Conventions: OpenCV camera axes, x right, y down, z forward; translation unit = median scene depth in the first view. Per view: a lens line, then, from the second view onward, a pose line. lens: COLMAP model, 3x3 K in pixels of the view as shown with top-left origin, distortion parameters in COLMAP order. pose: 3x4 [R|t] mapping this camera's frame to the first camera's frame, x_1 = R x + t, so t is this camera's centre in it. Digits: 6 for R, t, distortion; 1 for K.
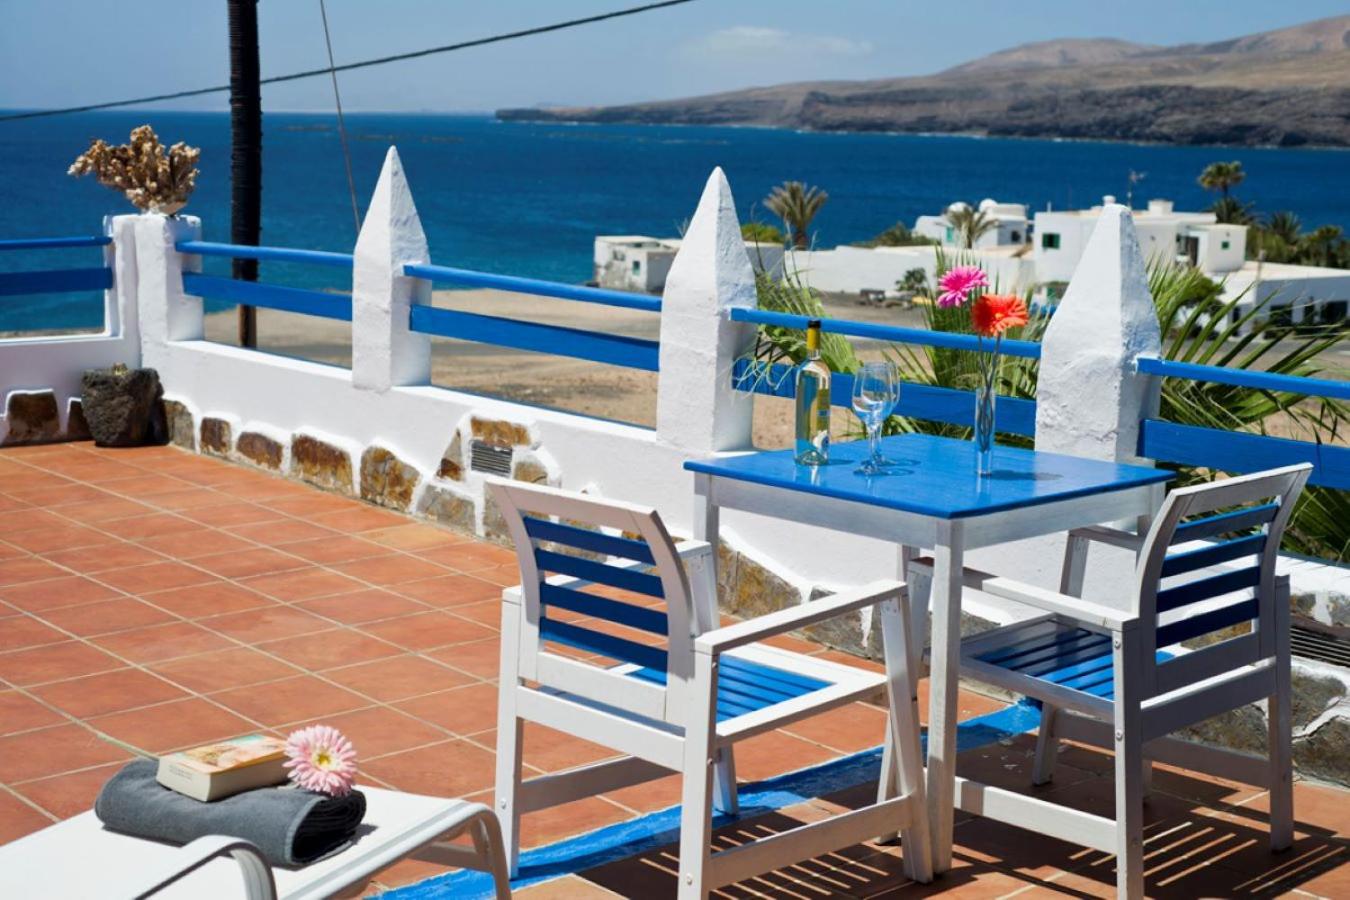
lens RADIAL K [[1960.0, 0, 675.0], [0, 1960.0, 450.0], [0, 0, 1]] dist [-0.007653, 0.005072]
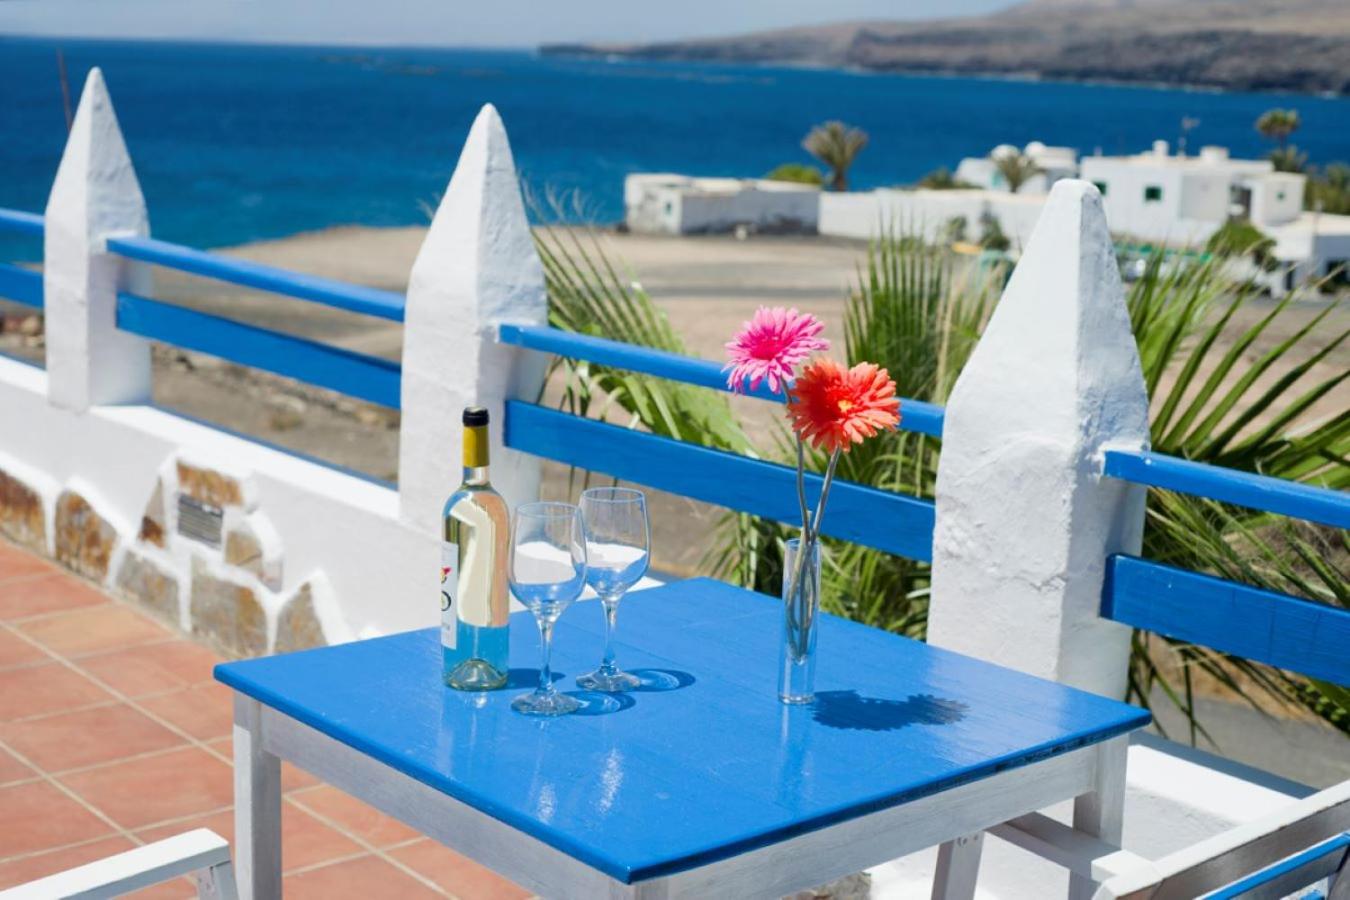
lens RADIAL K [[1960.0, 0, 675.0], [0, 1960.0, 450.0], [0, 0, 1]] dist [-0.007653, 0.005072]
pose [[0.999540, 0.019633, -0.023098, 0.085764], [-0.018913, 0.999341, 0.030981, -0.043280], [0.023691, -0.030530, 0.999253, 0.293862]]
